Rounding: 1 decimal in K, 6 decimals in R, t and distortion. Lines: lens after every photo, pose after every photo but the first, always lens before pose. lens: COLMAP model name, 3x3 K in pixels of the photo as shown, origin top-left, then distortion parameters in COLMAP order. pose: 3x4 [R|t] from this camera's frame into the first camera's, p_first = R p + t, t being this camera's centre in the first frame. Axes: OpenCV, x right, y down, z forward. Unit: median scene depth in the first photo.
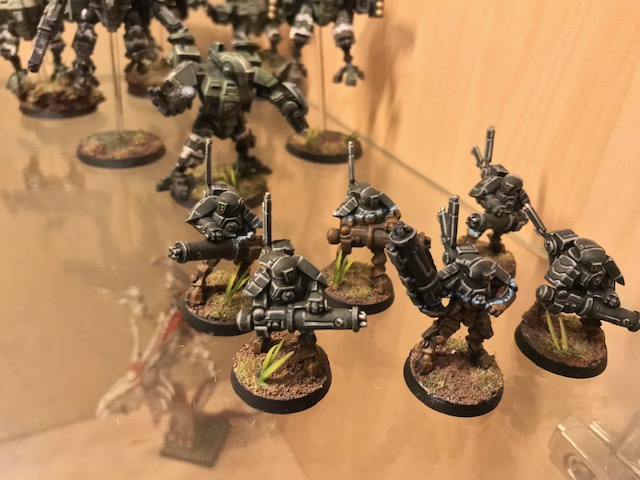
lens RADIAL K [[552.4, 0, 320.0], [0, 552.4, 240.0], [0, 0, 1]] dist [-0.006043, 0.020432]
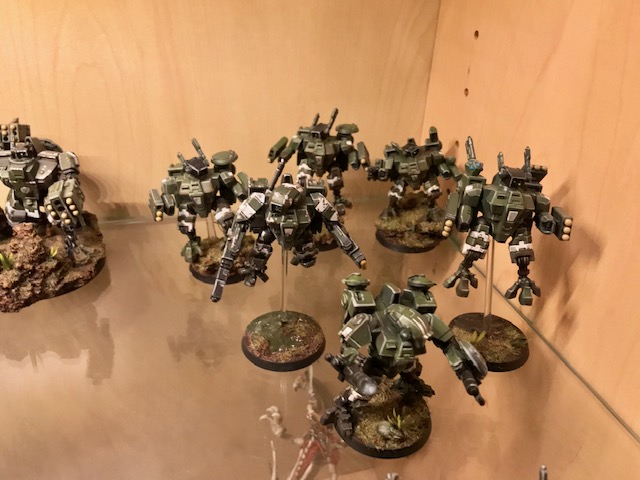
lens RADIAL K [[543.1, 0, 320.0], [0, 543.1, 240.0], [0, 0, 1]] dist [0.017326, -0.000479]
pose [[0.976421, 0.065429, -0.205721, -0.102741], [-0.066264, 0.997798, 0.002833, -0.374399], [0.205454, 0.010866, 0.978607, 0.026968]]
